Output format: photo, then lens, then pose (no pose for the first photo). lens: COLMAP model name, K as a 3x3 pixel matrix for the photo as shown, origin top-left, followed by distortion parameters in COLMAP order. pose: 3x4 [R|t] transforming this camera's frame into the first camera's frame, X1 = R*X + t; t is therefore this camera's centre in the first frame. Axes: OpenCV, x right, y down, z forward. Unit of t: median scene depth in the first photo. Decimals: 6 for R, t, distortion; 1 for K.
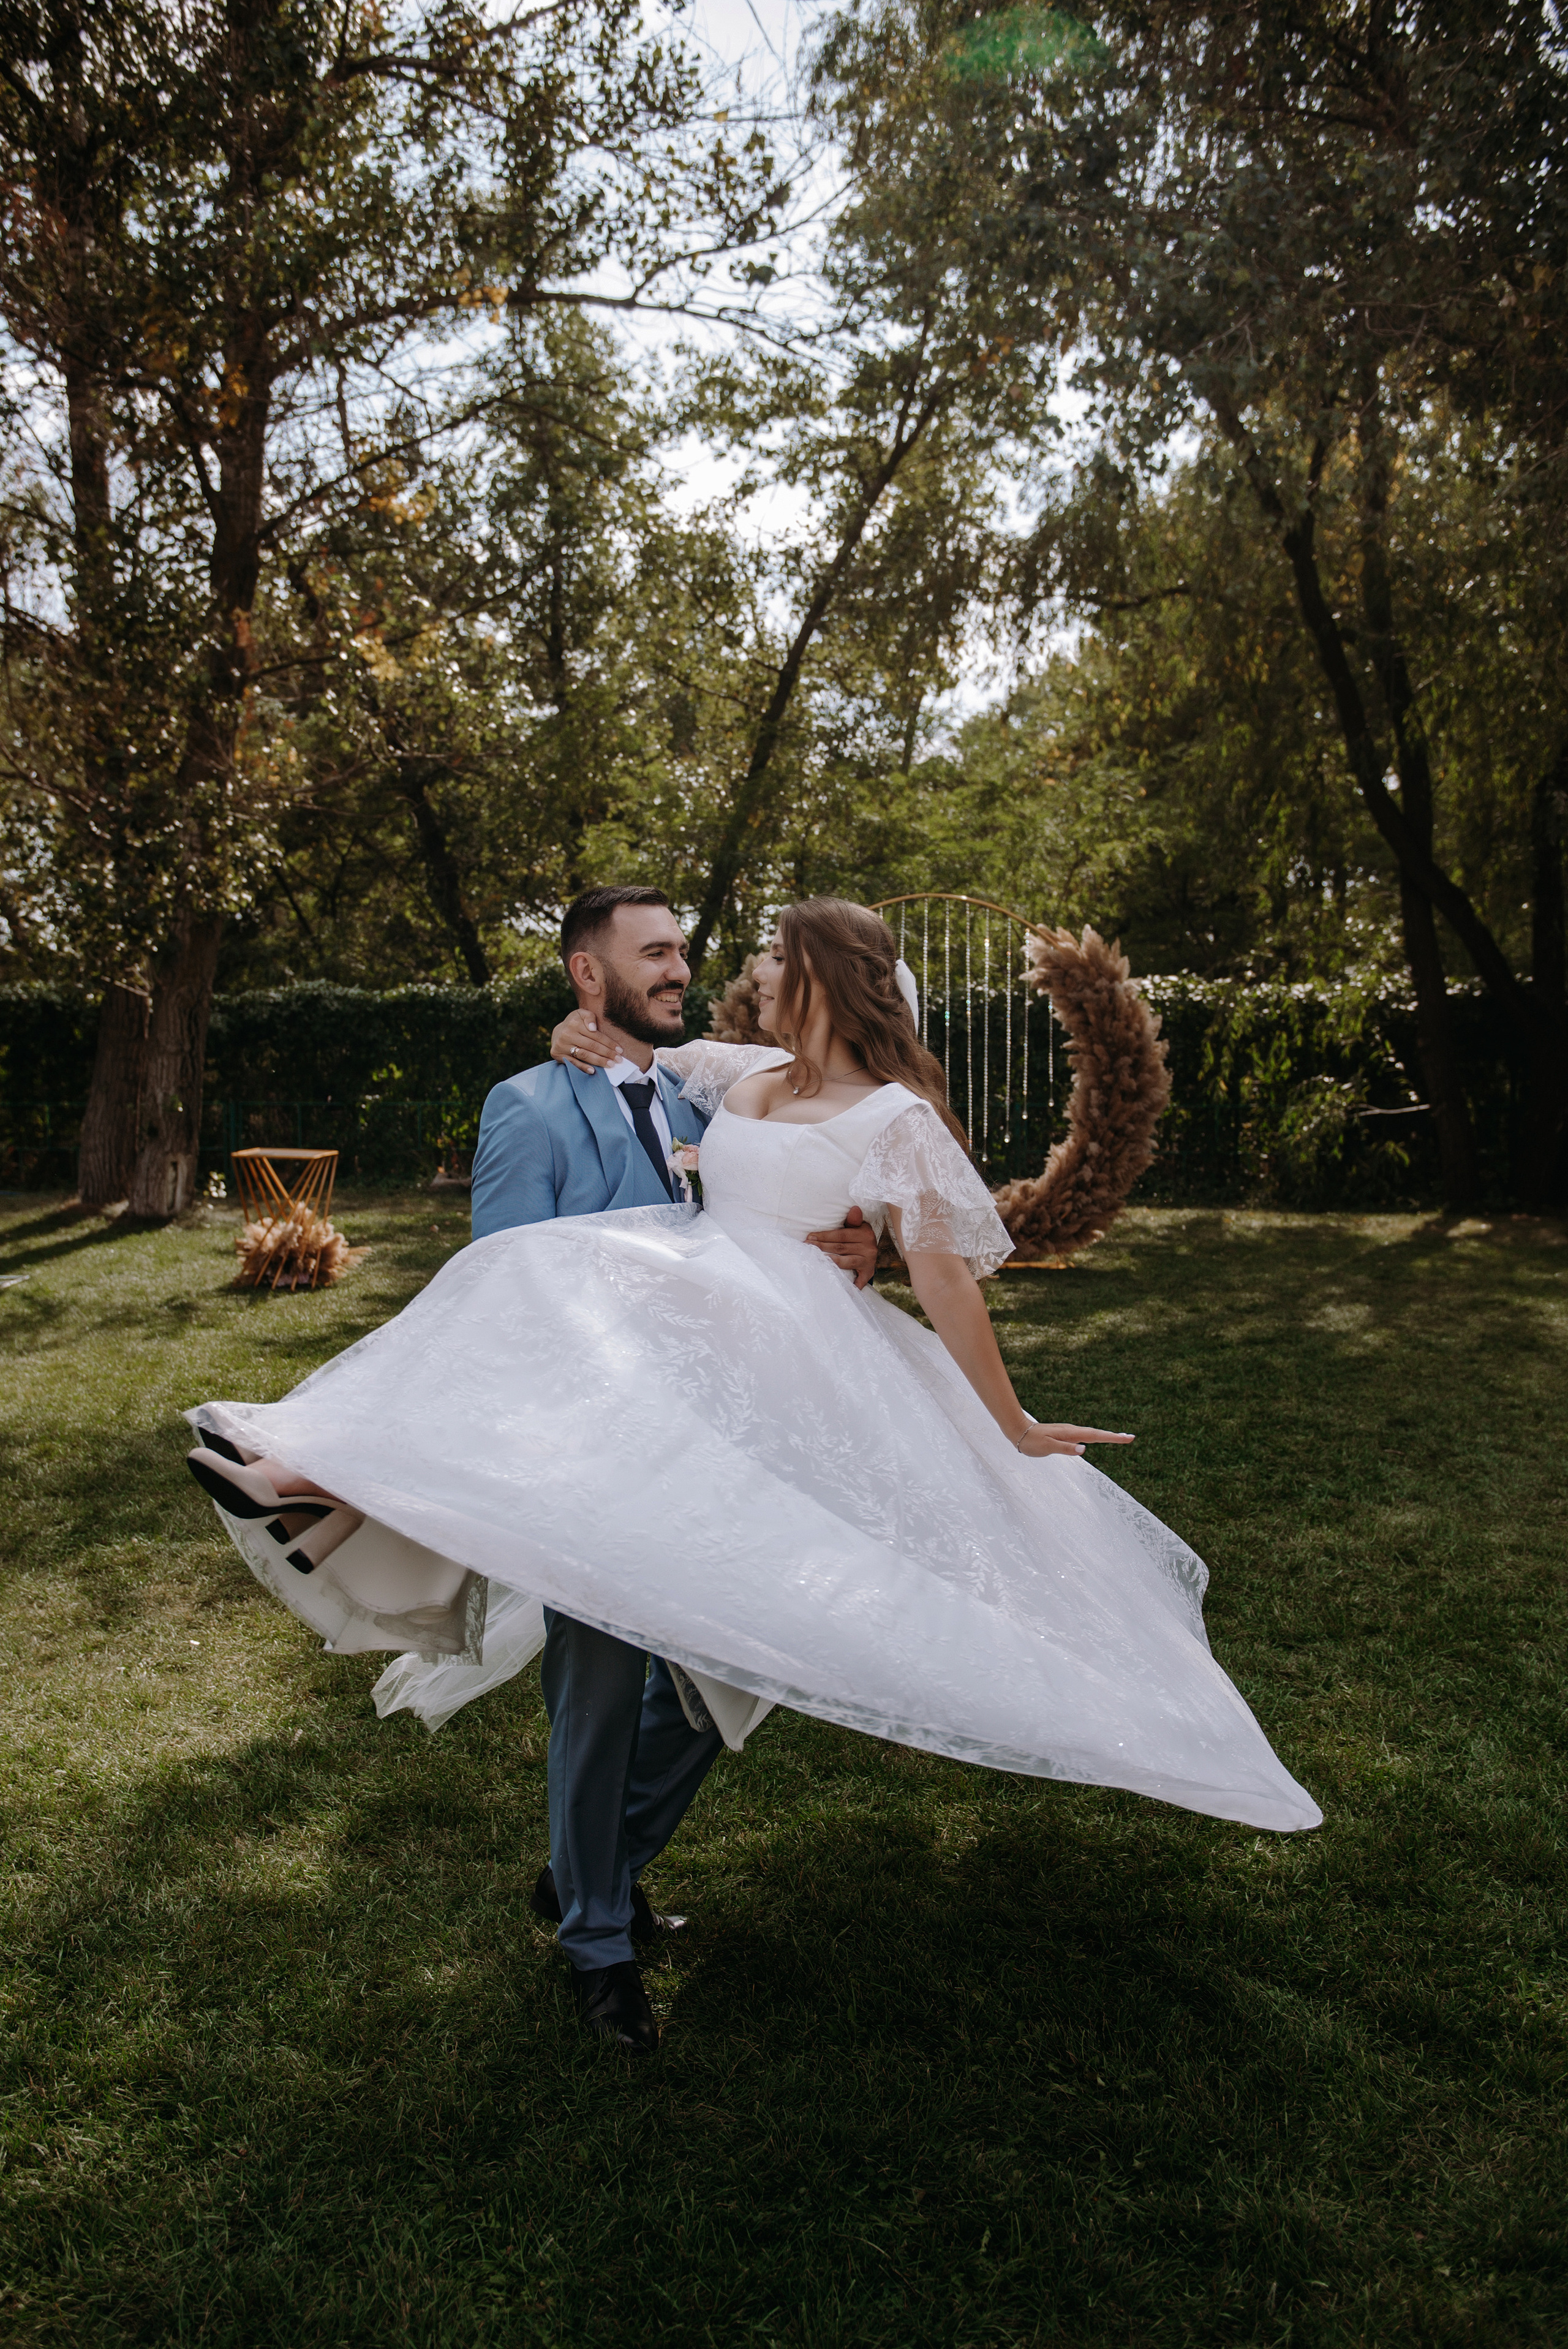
lens RADIAL K [[1938.2, 0, 776.6], [0, 1938.2, 1193.3], [0, 0, 1]] dist [-0.011475, -0.012408]
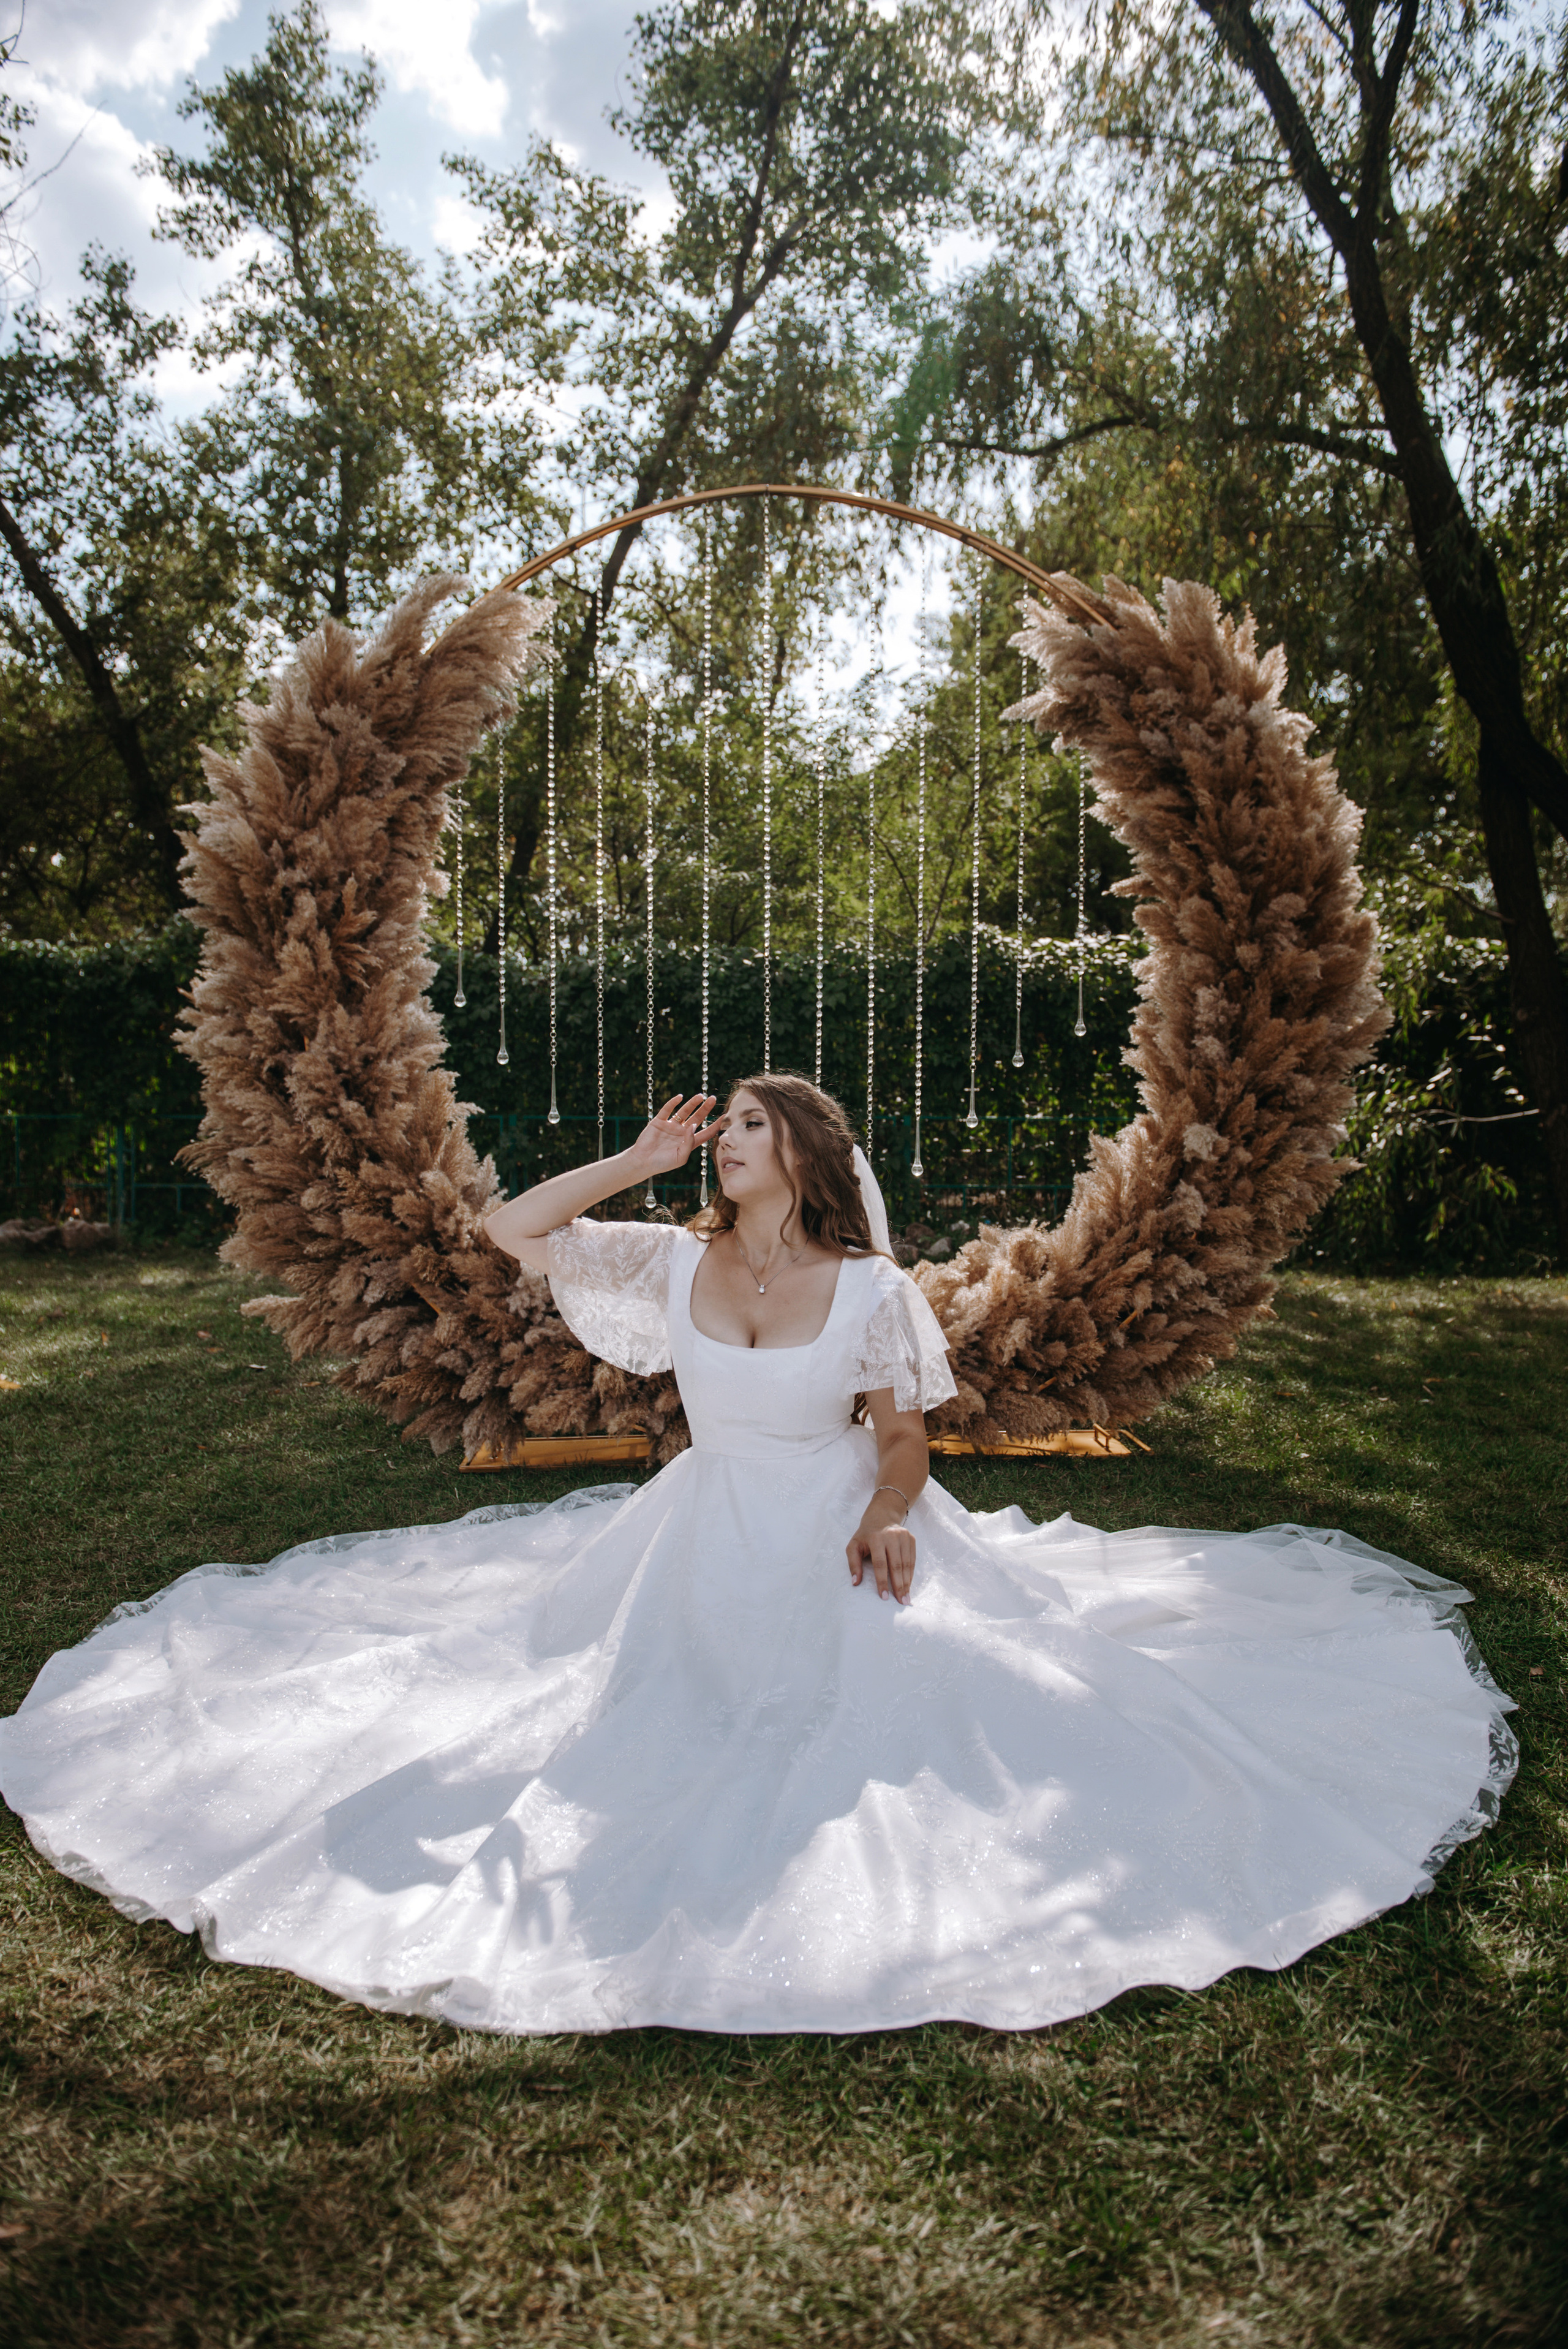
lens RADIAL K [[1649.0, 0, 767.5], [0, 1649.0, 1190.2], [0, 0, 1]] dist [-0.041667, -0.003229]
pose [[0.997477, -0.000810, 0.070979, 0.053761], [0.003049, 0.999501, -0.031445, -0.003977], [-0.070918, 0.031582, 0.996982, 0.675472]]
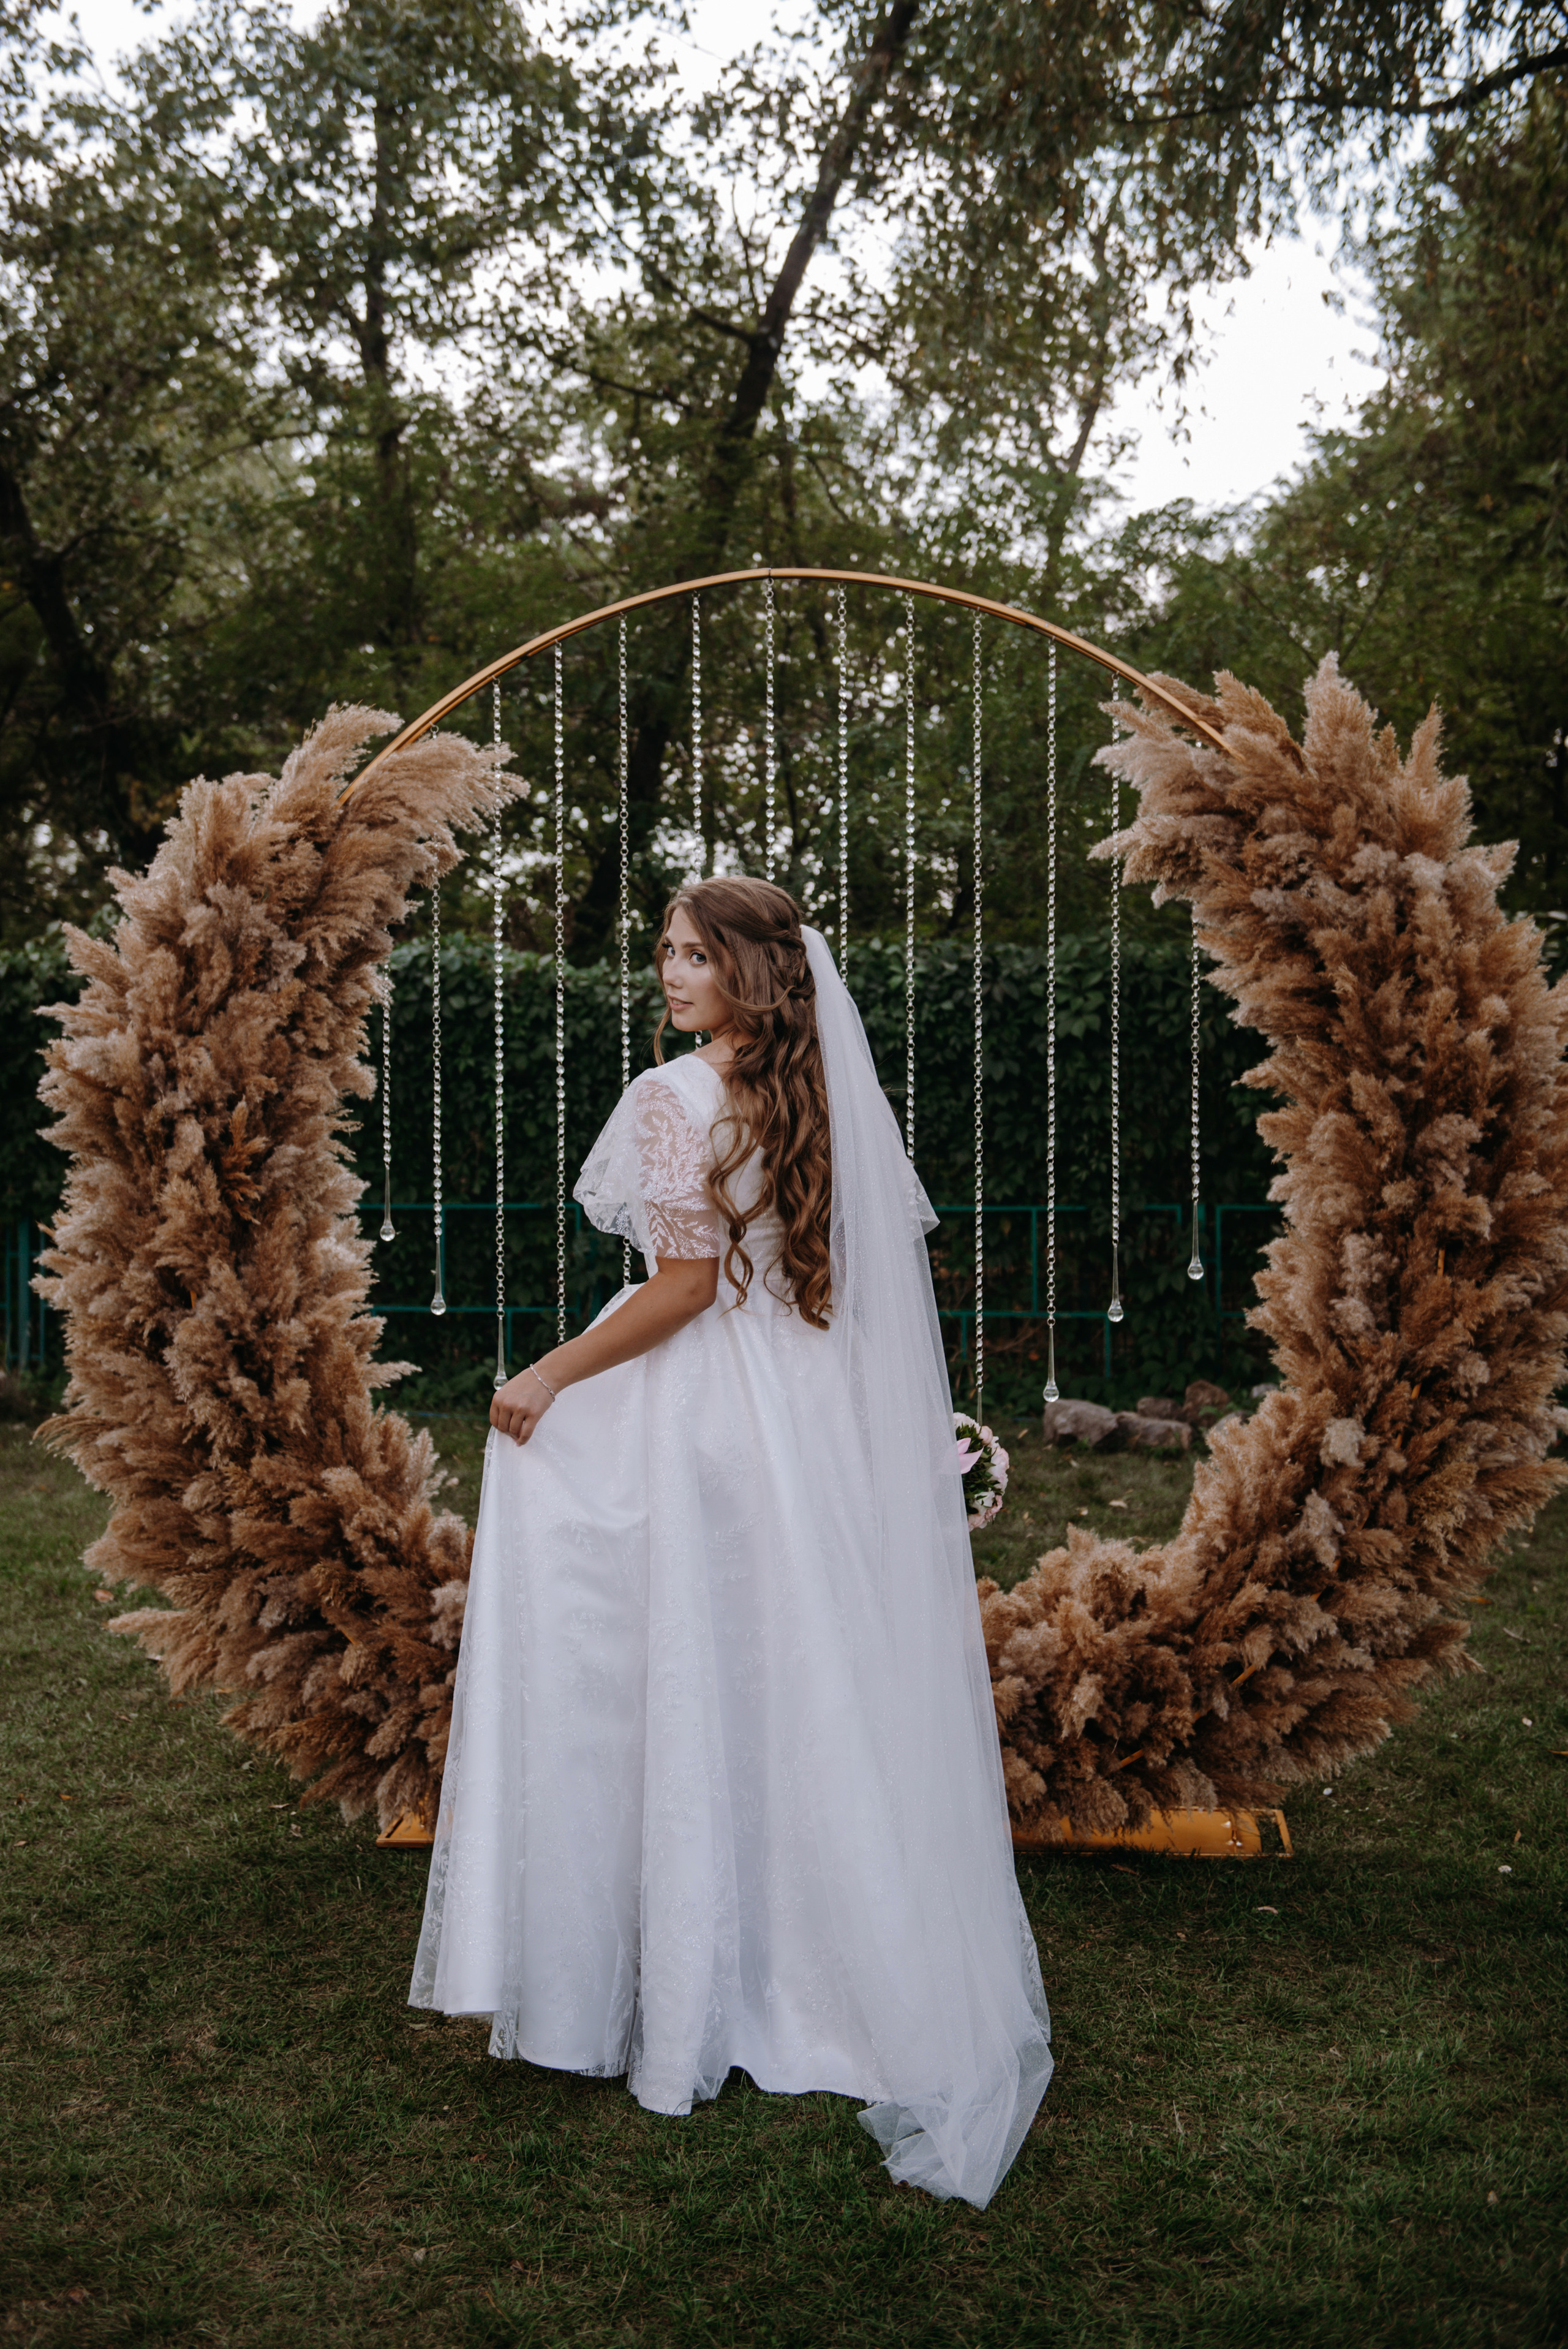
lens RADIAL K [[2814.9, 0, 659.1], [0, 2814.9, 1109.6], [0, 0, 1]] dist [0.140019, -0.379257]
pose [[0.995249, -0.003981, -0.097285, 0.102097], [-0.002240, 0.997963, -0.063753, -0.044144], [0.097340, 0.063667, 0.993213, 0.568537]]
